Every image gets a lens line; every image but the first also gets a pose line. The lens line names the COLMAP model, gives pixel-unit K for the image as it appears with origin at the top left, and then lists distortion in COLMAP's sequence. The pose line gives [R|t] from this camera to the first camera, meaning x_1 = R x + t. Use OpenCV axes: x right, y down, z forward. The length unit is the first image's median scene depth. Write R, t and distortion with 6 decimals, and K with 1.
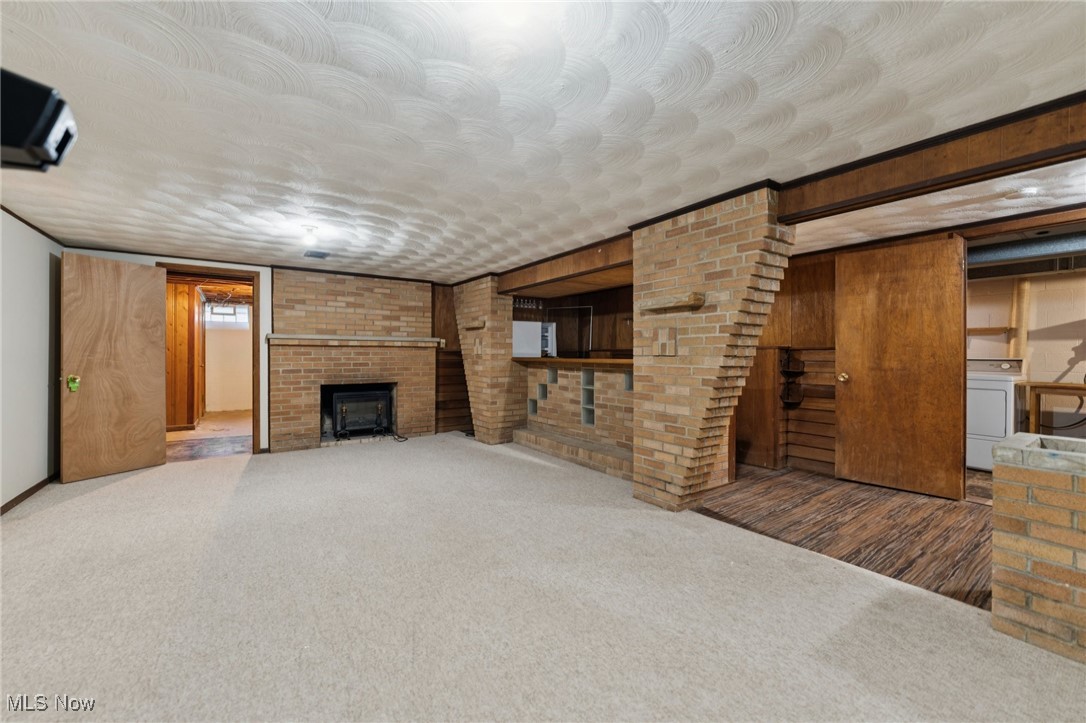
lens RADIAL K [[435.9, 0, 545.7], [0, 435.9, 355.1], [0, 0, 1]] dist [-0.001616, -0.000178]
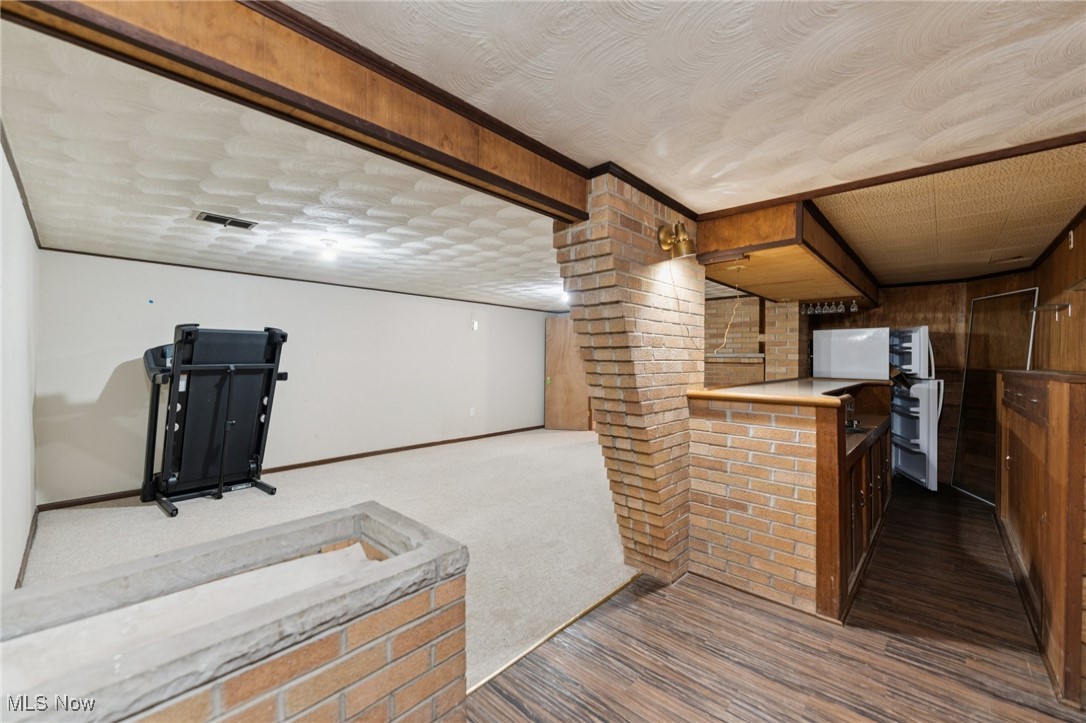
lens RADIAL K [[435.9, 0, 536.7], [0, 435.9, 358.6], [0, 0, 1]] dist [-0.001616, -0.000178]
pose [[0.198580, -0.002106, -0.980082, 0.653943], [-0.007386, 0.999966, -0.003645, -0.024091], [0.980057, 0.007962, 0.198558, 0.385046]]
